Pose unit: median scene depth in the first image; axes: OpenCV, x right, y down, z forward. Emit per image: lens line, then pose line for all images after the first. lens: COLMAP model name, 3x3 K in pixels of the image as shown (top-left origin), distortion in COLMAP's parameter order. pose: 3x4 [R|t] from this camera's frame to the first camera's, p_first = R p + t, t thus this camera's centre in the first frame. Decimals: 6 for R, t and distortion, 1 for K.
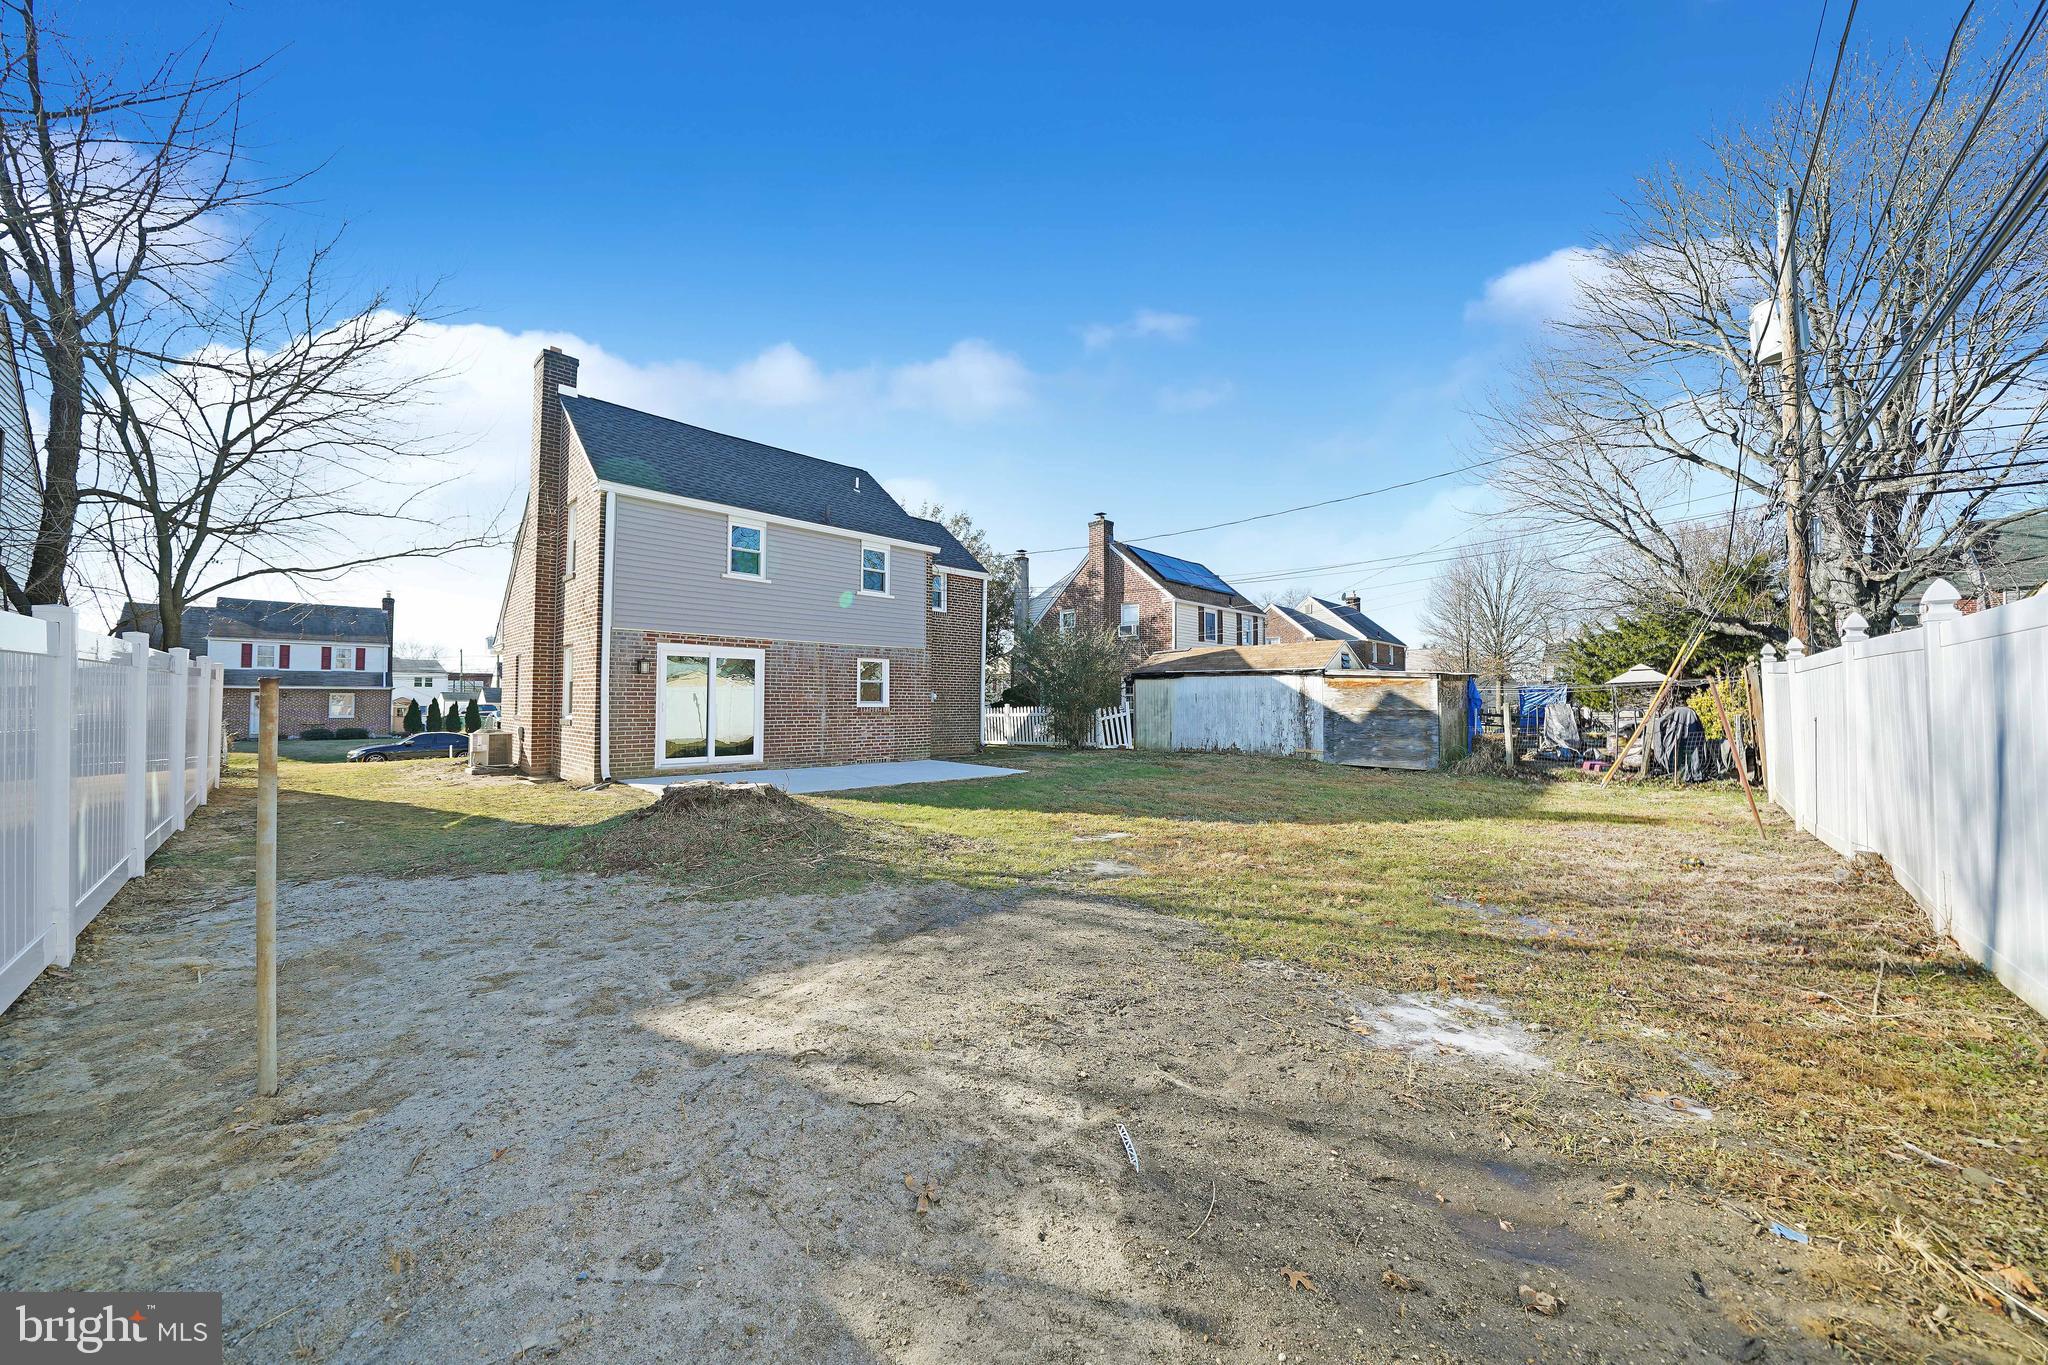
lens RADIAL K [[711.5, 0, 1024.6], [0, 711.5, 690.1], [0, 0, 1]] dist [-0.019357, 0.000043]
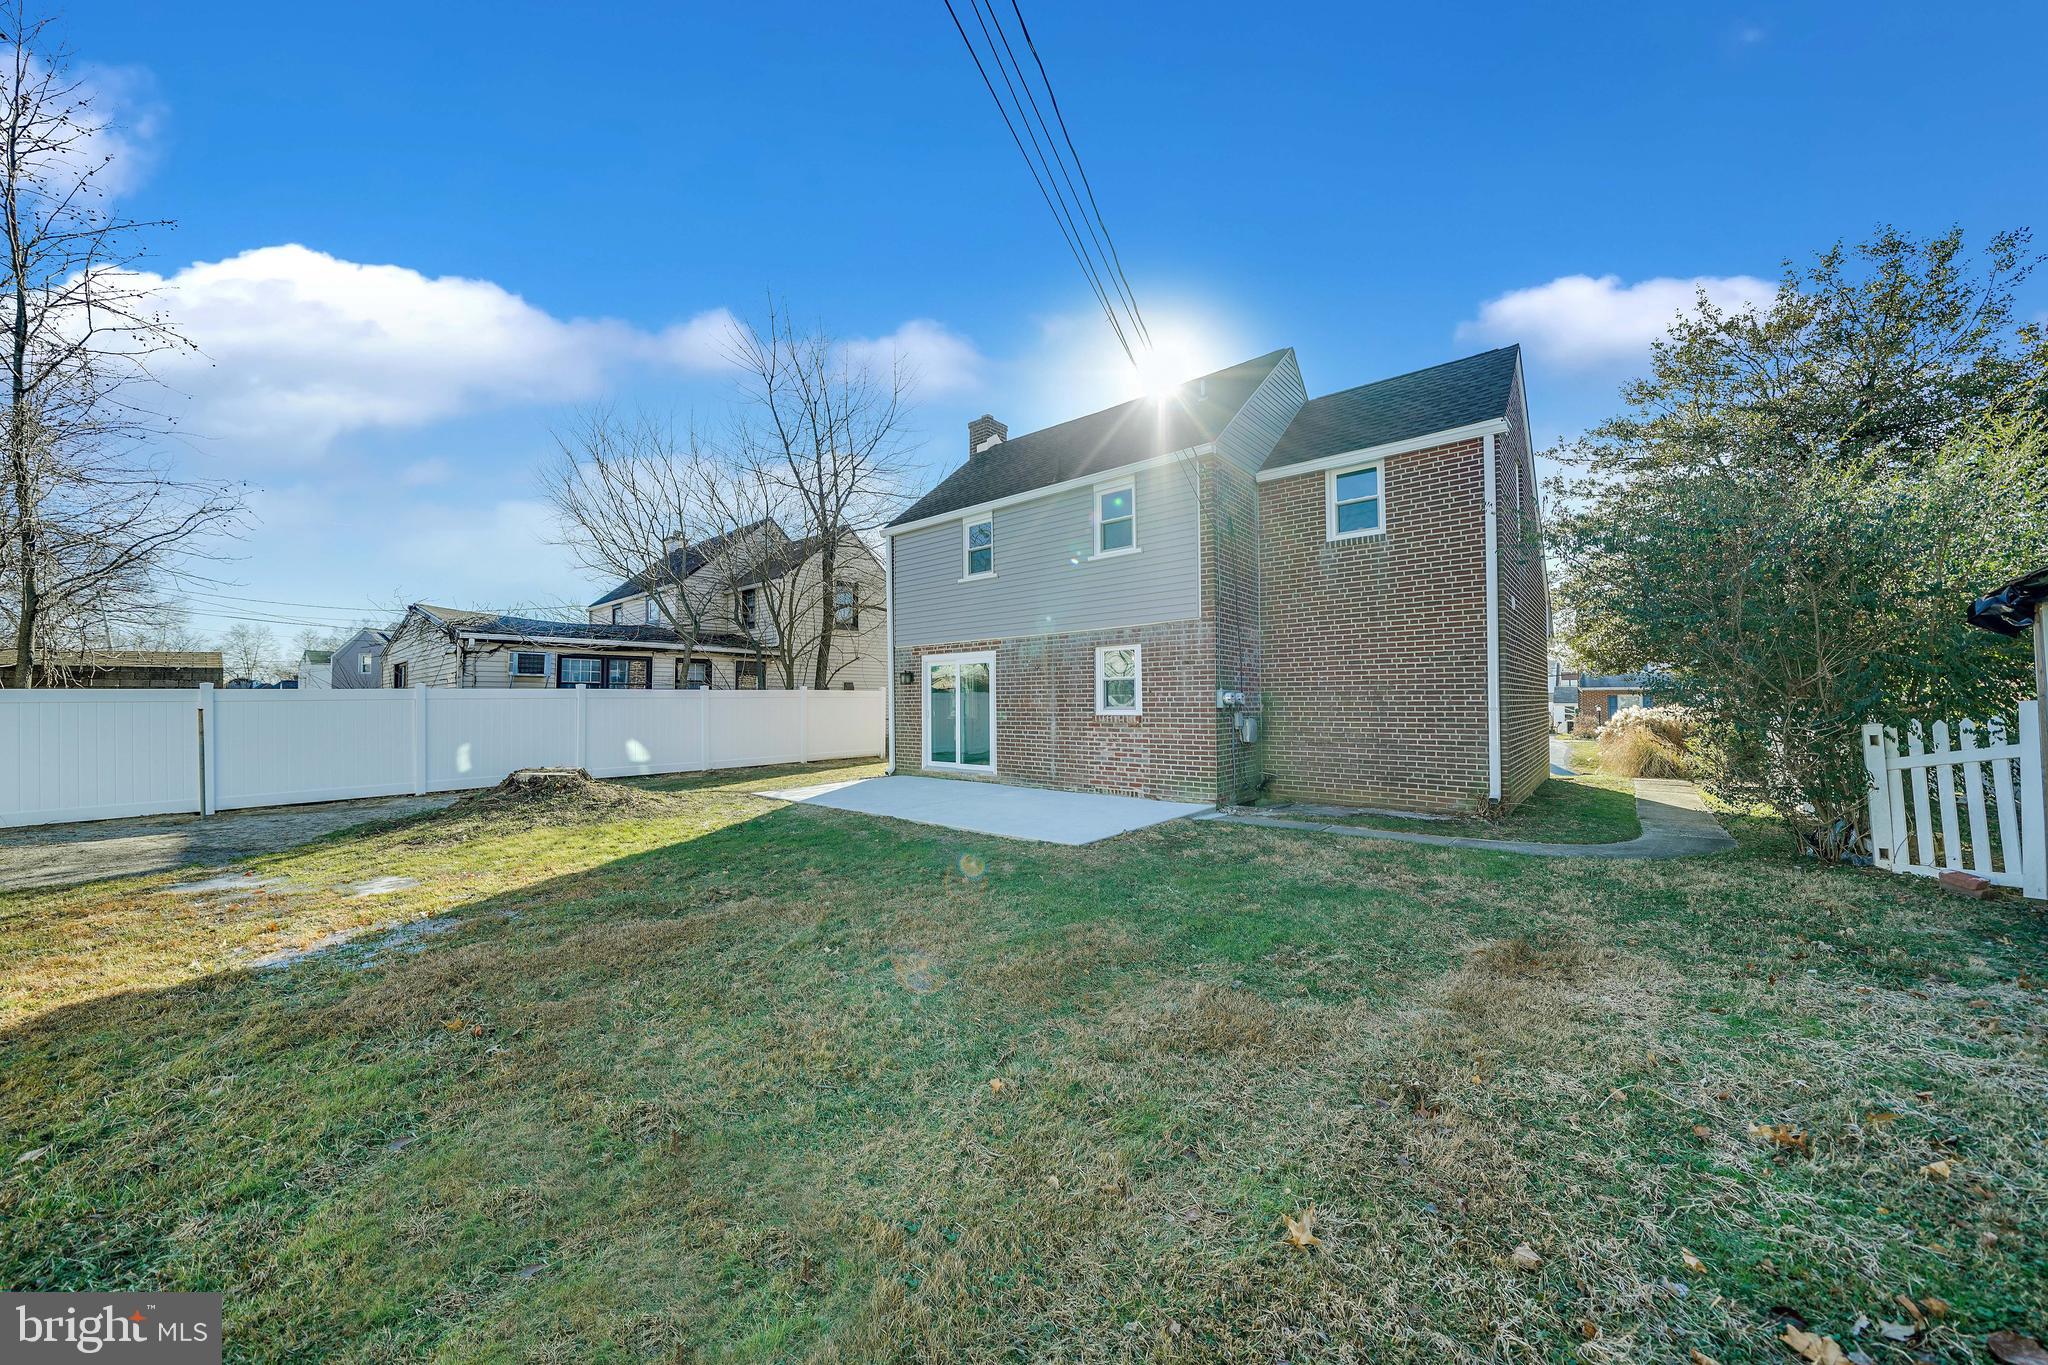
lens RADIAL K [[711.5, 0, 1024.6], [0, 711.5, 690.1], [0, 0, 1]] dist [-0.019357, 0.000043]
pose [[0.058221, -0.022803, -0.998043, 0.507508], [0.025188, 0.999454, -0.021366, 0.012574], [0.997986, -0.023895, 0.058763, 0.919727]]
